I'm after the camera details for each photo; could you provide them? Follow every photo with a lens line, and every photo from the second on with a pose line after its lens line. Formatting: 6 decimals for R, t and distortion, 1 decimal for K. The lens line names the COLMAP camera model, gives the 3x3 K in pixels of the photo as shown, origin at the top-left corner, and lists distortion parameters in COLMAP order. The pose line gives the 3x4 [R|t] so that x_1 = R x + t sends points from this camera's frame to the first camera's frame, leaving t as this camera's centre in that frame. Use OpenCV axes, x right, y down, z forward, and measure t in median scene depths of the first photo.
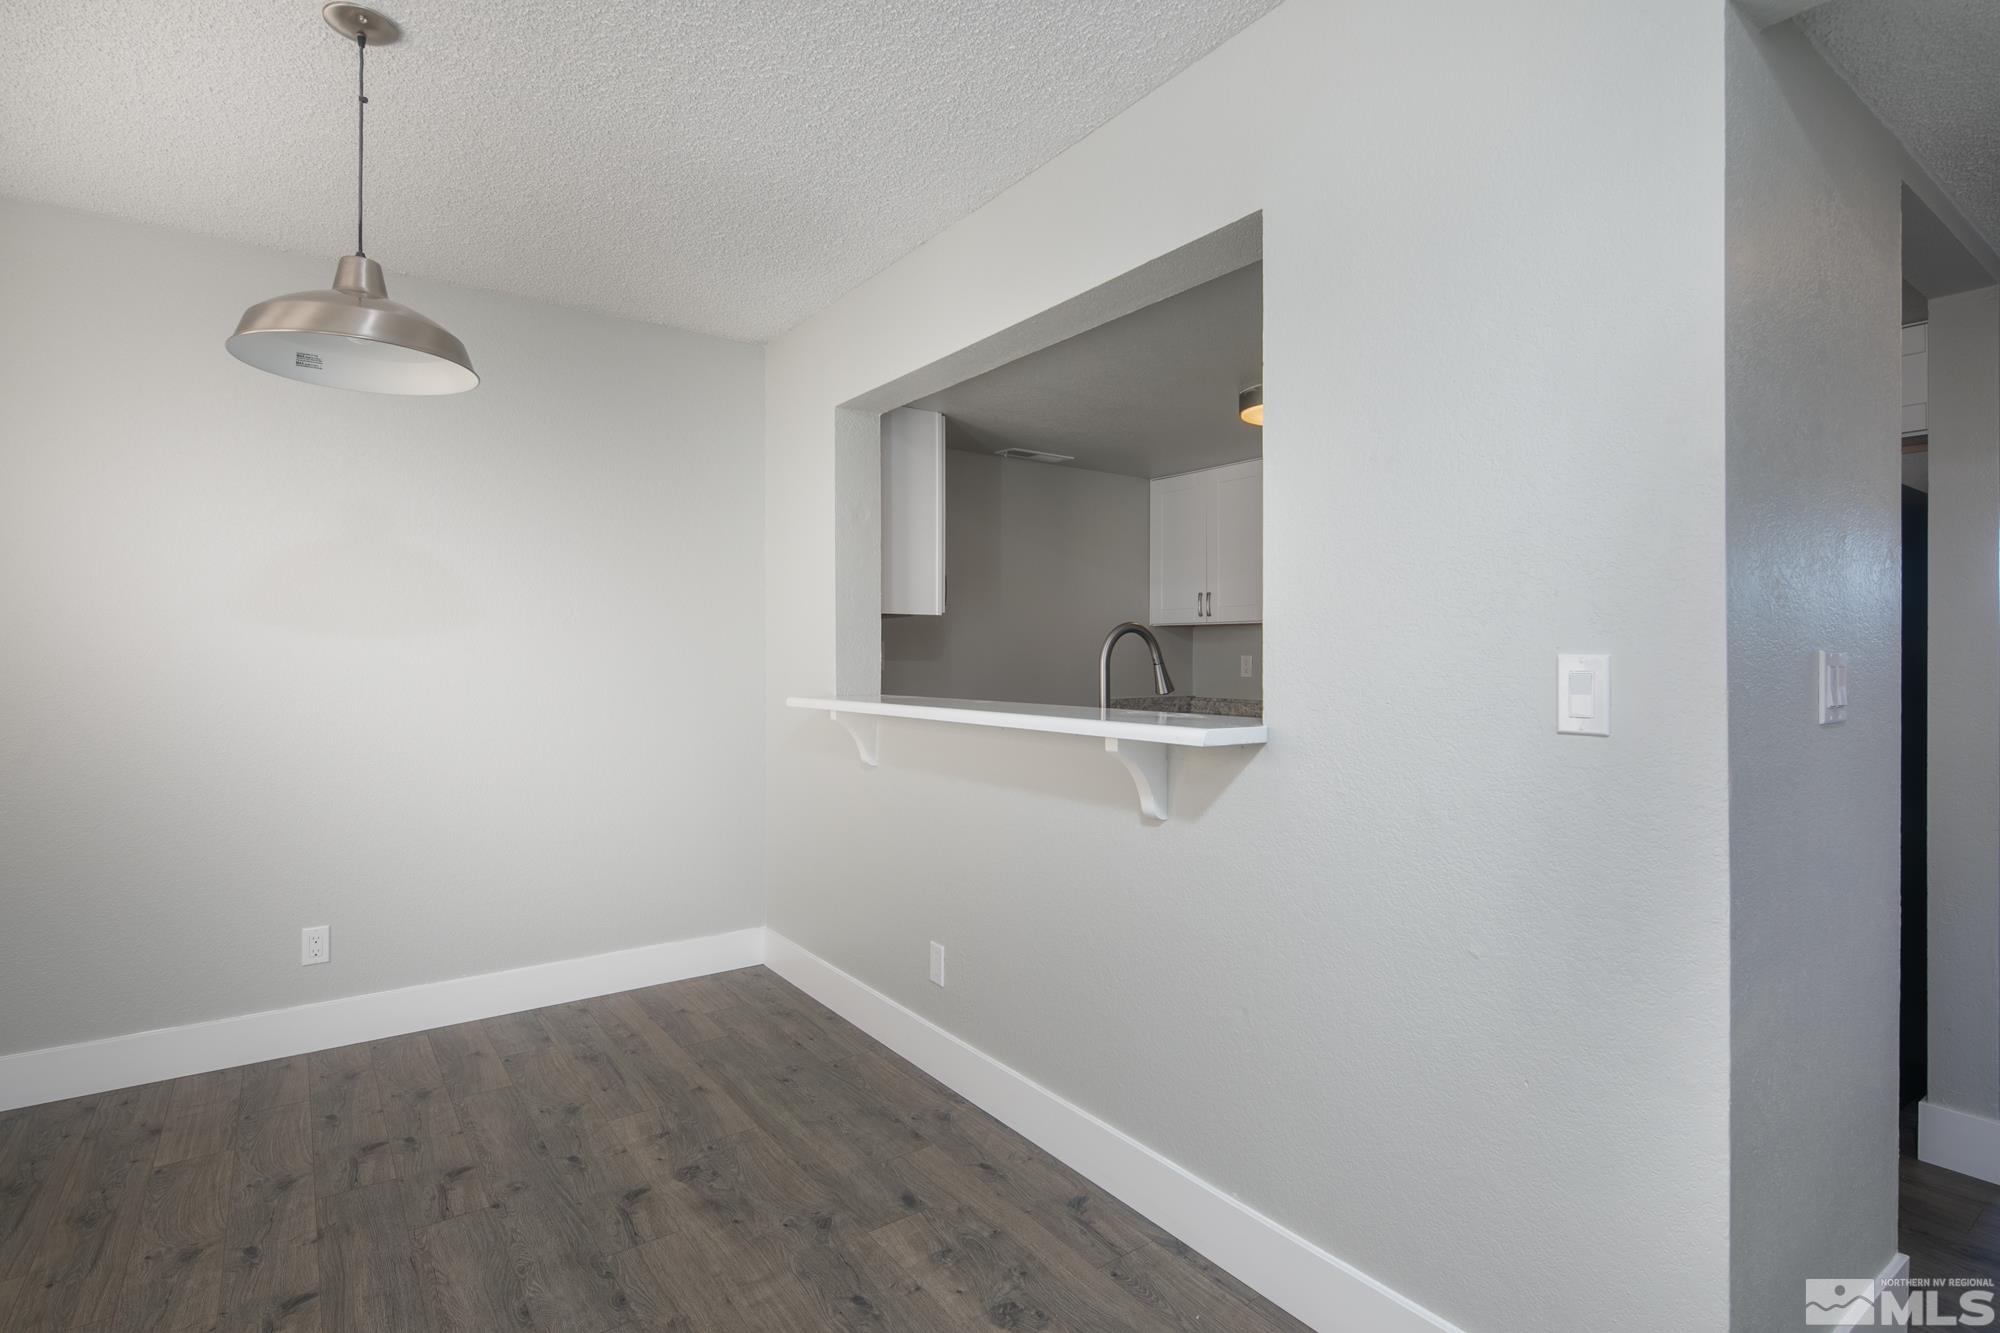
lens RADIAL K [[932.6, 0, 995.3], [0, 932.6, 666.2], [0, 0, 1]] dist [-0.003302, -0.000830]
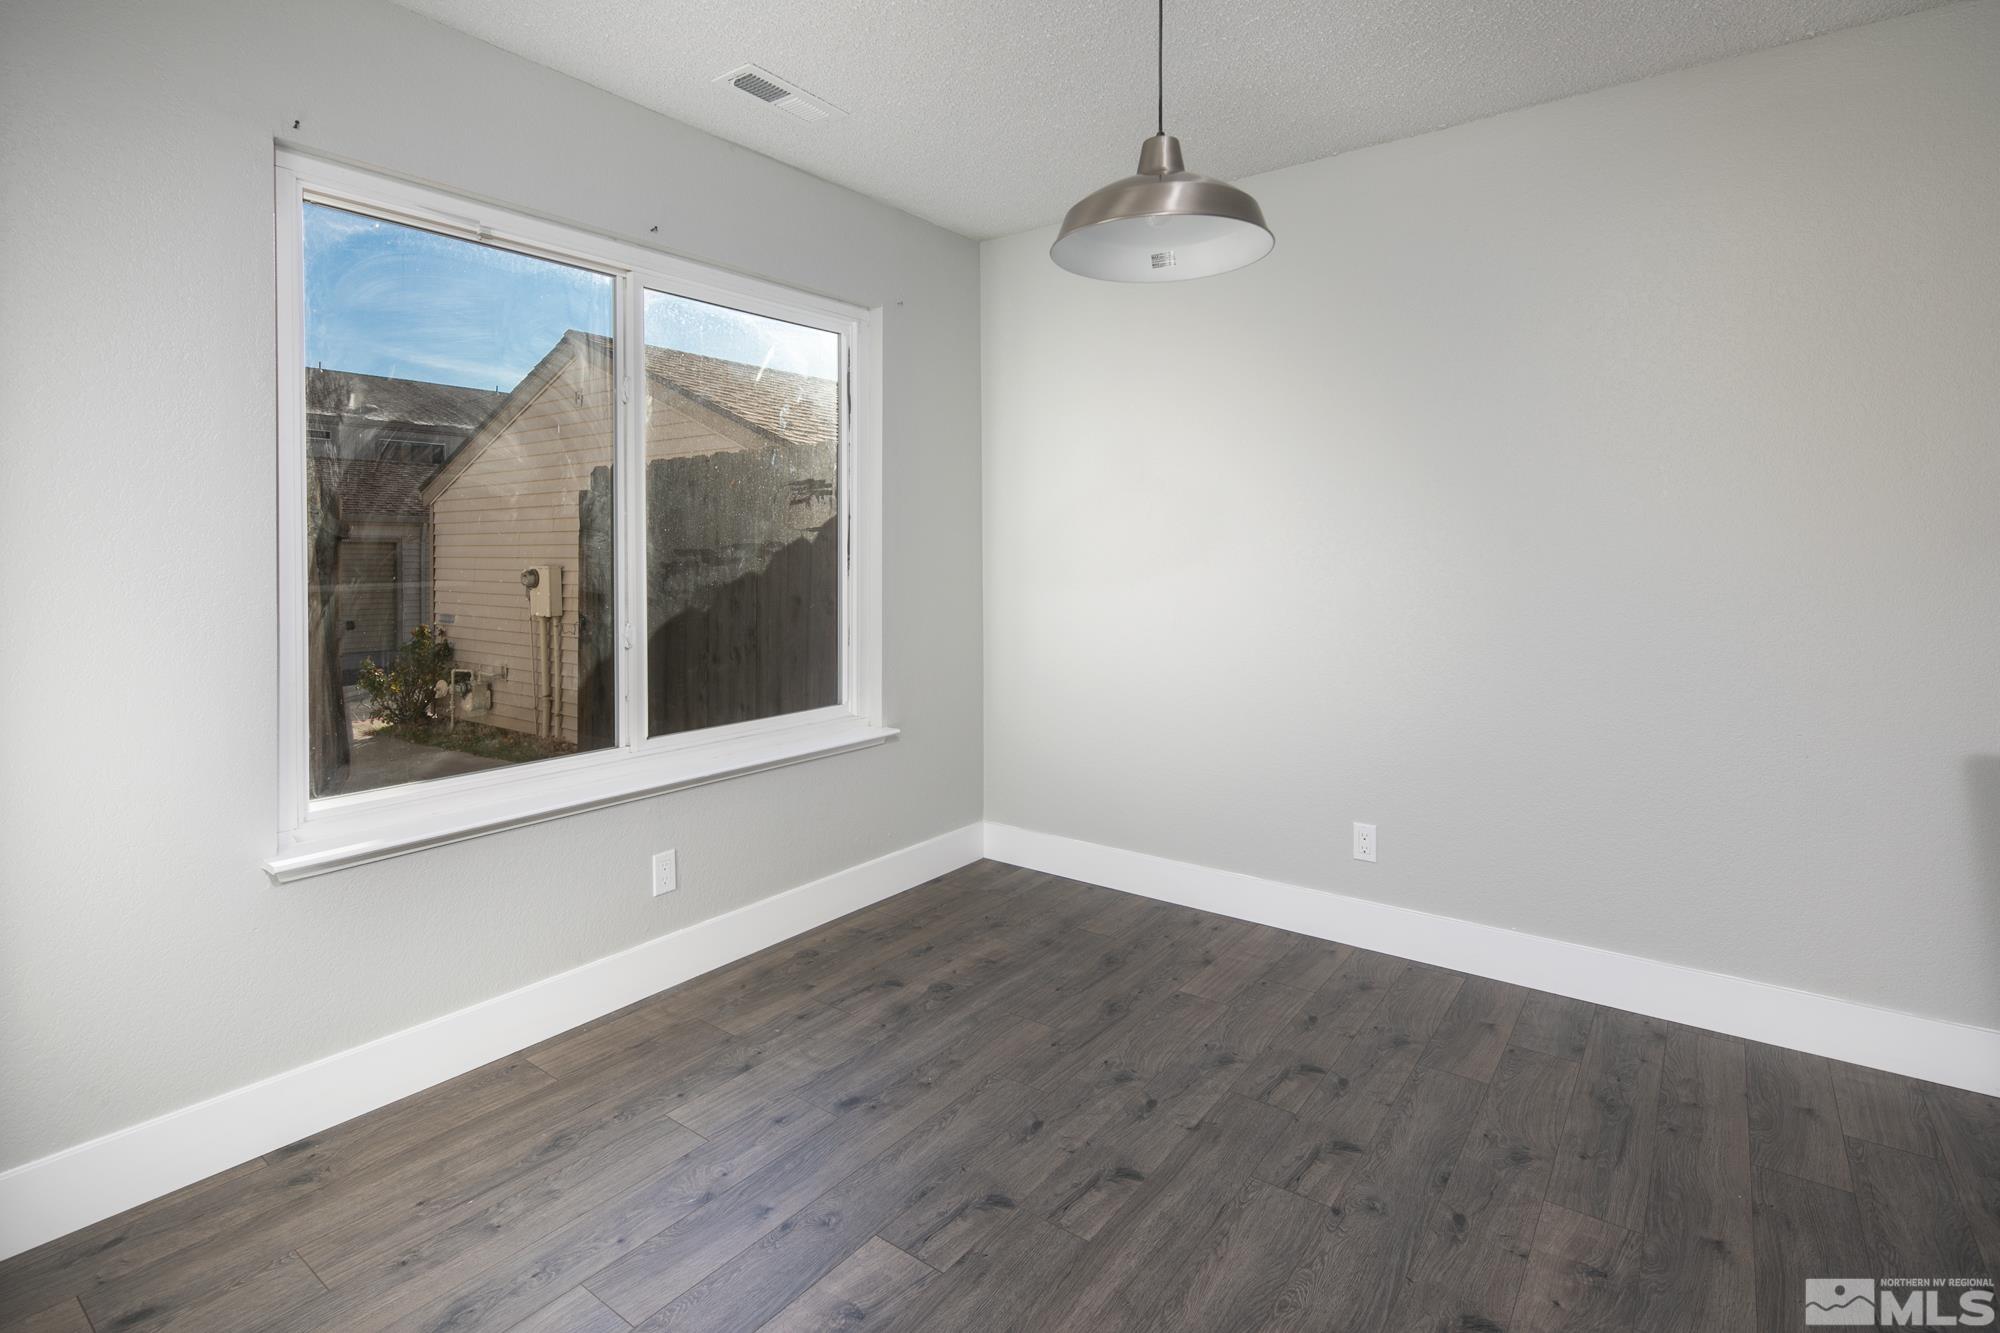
lens RADIAL K [[932.6, 0, 999.5], [0, 932.6, 656.4], [0, 0, 1]] dist [-0.003302, -0.000830]
pose [[0.304128, 0.109408, -0.946328, 0.115825], [-0.014629, 0.993802, 0.110195, -0.021094], [0.952519, -0.019669, 0.303844, 0.397378]]
